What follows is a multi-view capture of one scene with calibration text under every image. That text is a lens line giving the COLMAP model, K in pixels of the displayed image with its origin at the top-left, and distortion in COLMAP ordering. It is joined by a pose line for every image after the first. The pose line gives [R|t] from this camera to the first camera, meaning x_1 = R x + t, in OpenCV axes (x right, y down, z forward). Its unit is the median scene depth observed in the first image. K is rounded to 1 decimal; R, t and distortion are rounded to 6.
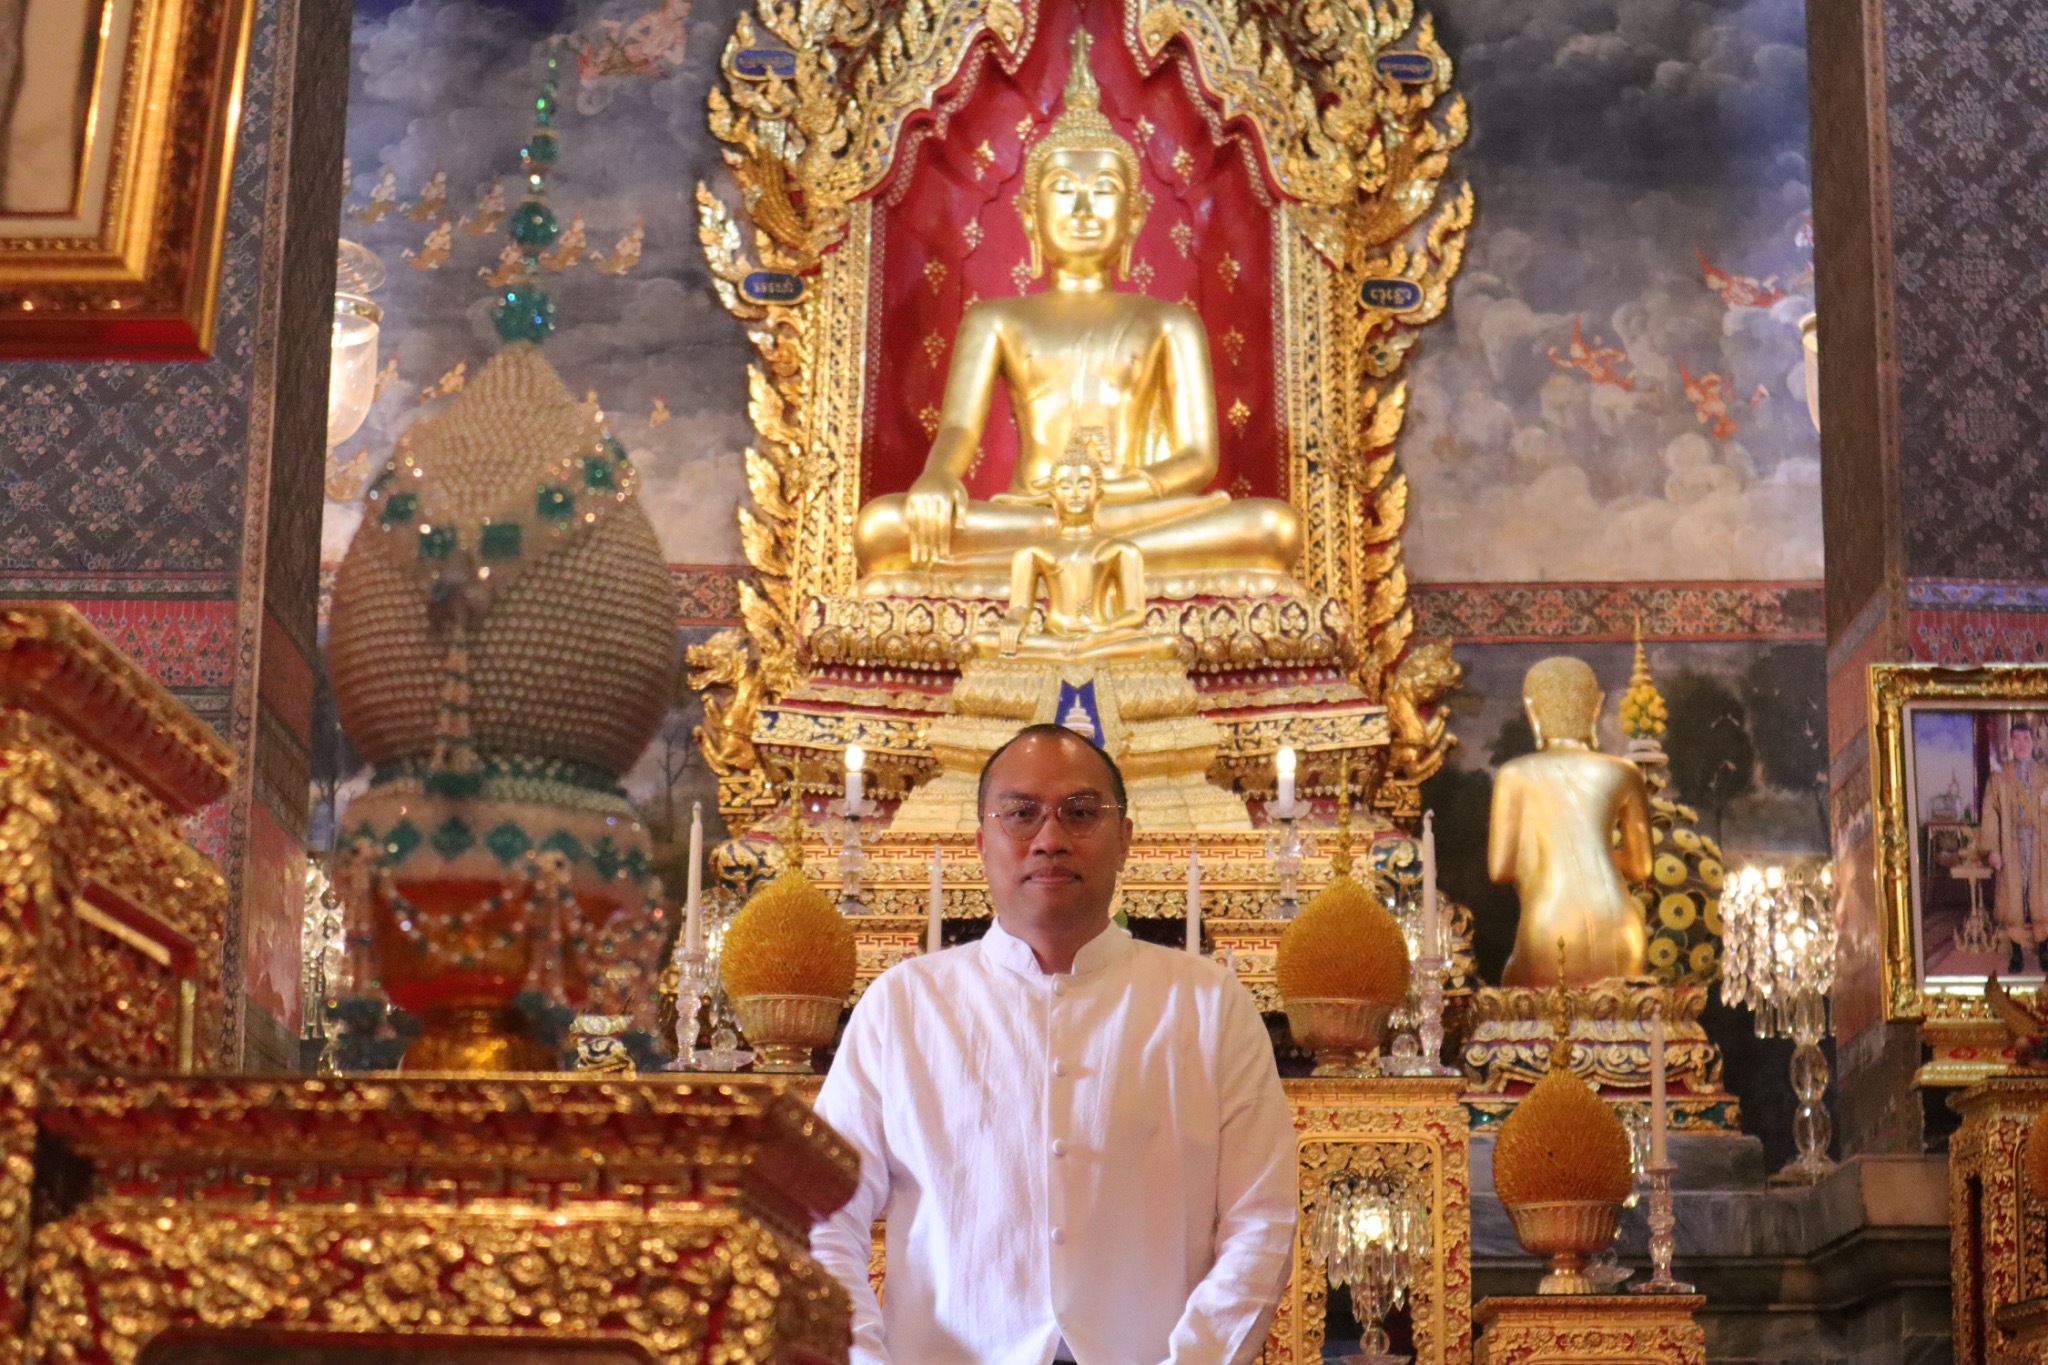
lens RADIAL K [[3941.7, 0, 1024.0], [0, 3941.7, 682.5], [0, 0, 1]] dist [-0.179471, 0.098678]
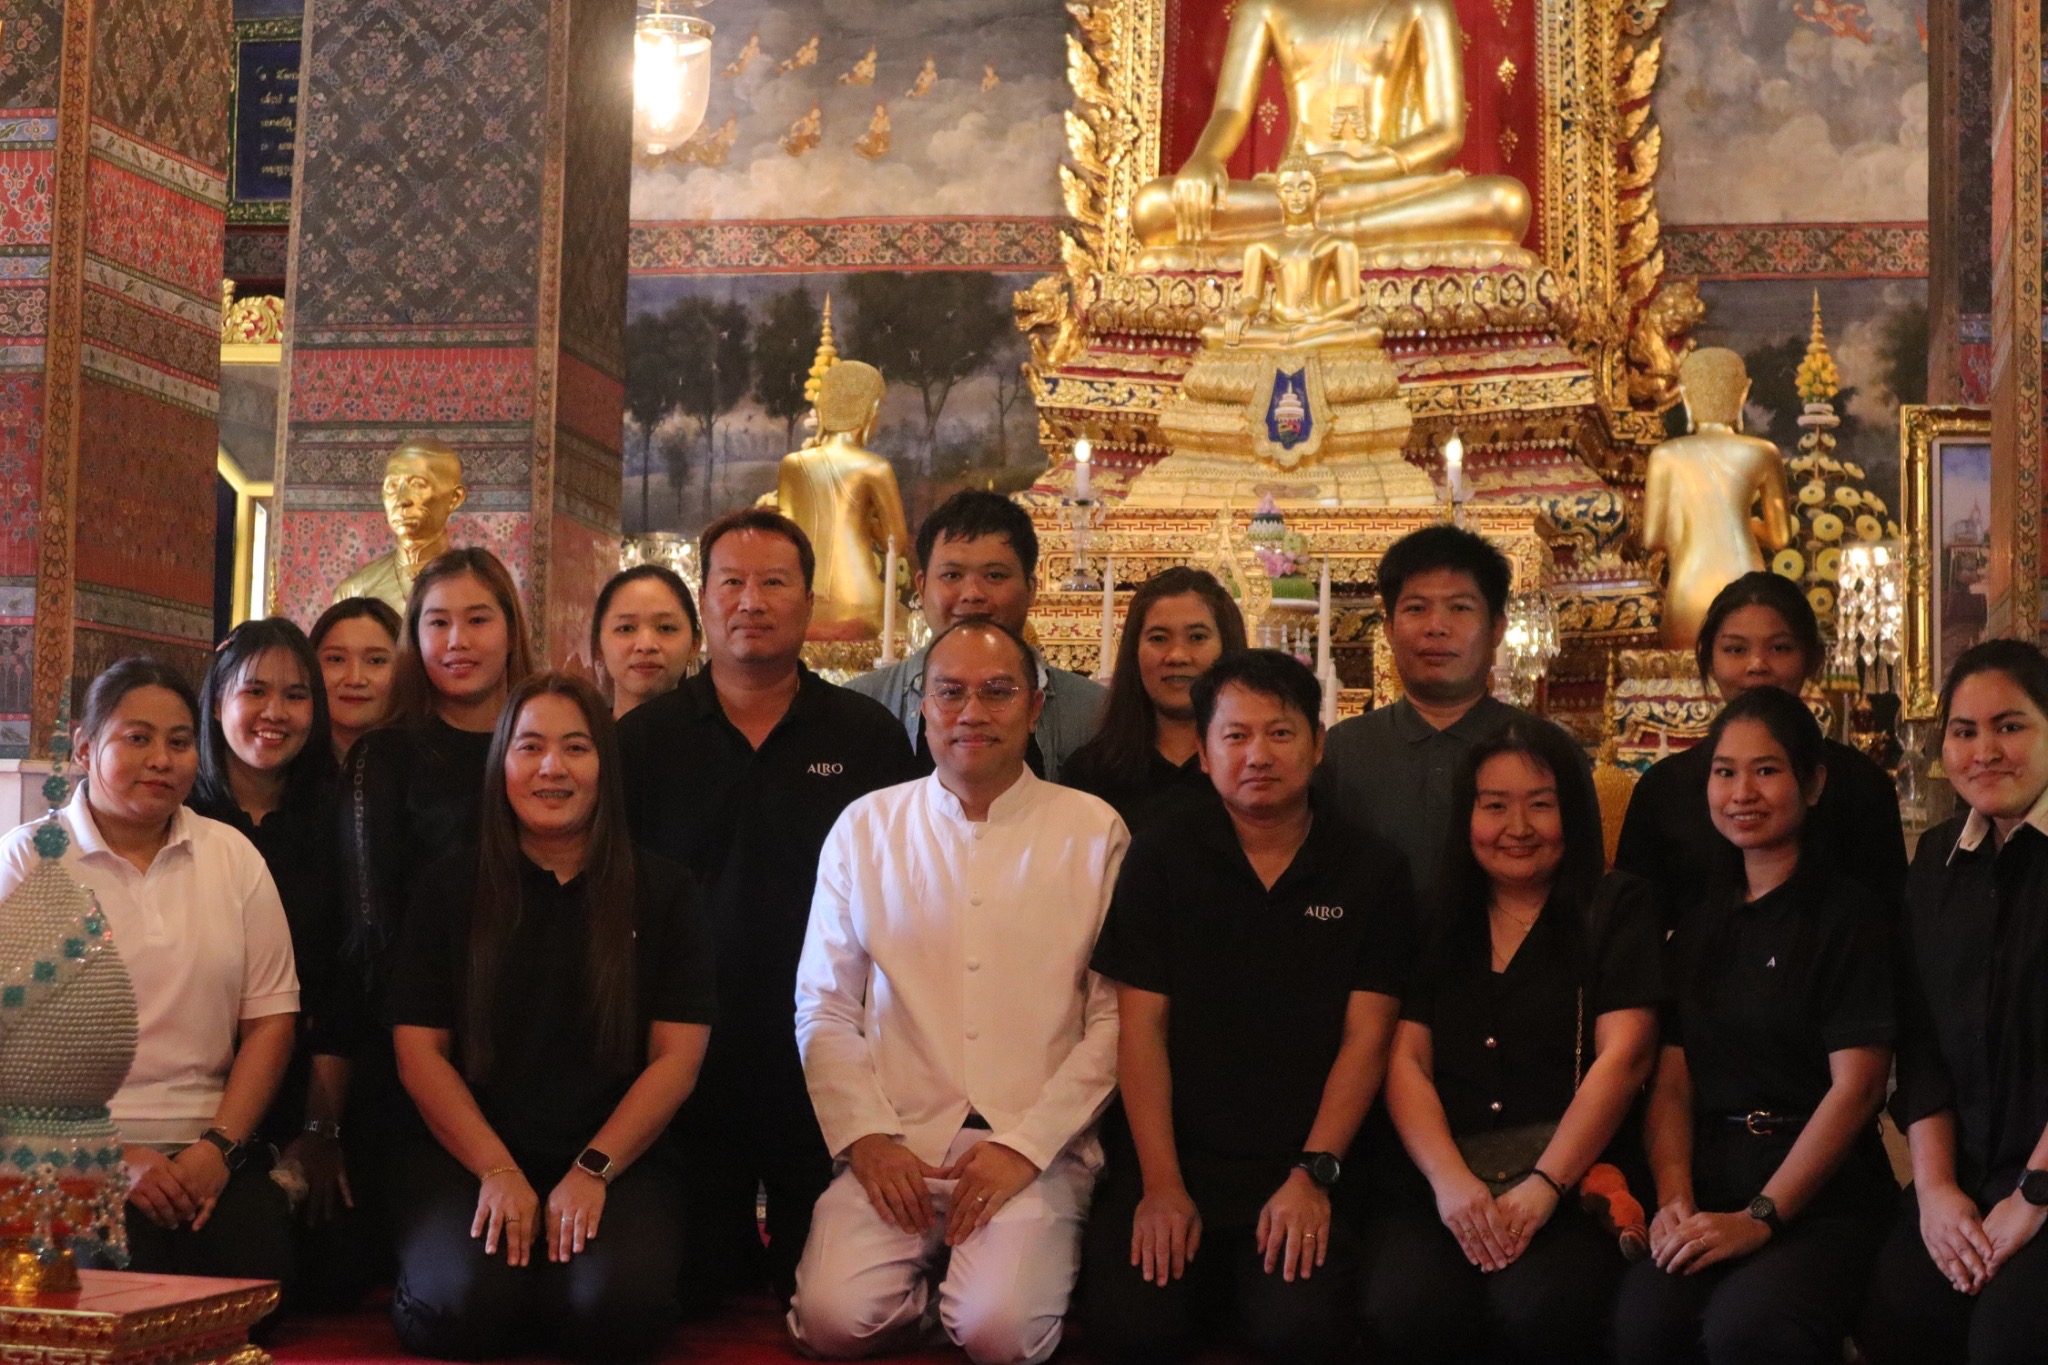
lens RADIAL K [[3941.7, 0, 1024.0], [0, 3941.7, 682.5], [0, 0, 1]] dist [-0.179471, 0.098678]
pose [[0.985896, 0.000859, -0.167359, 0.118274], [0.025698, 0.987352, 0.156449, -0.083999], [0.165376, -0.158543, 0.973404, -0.125520]]
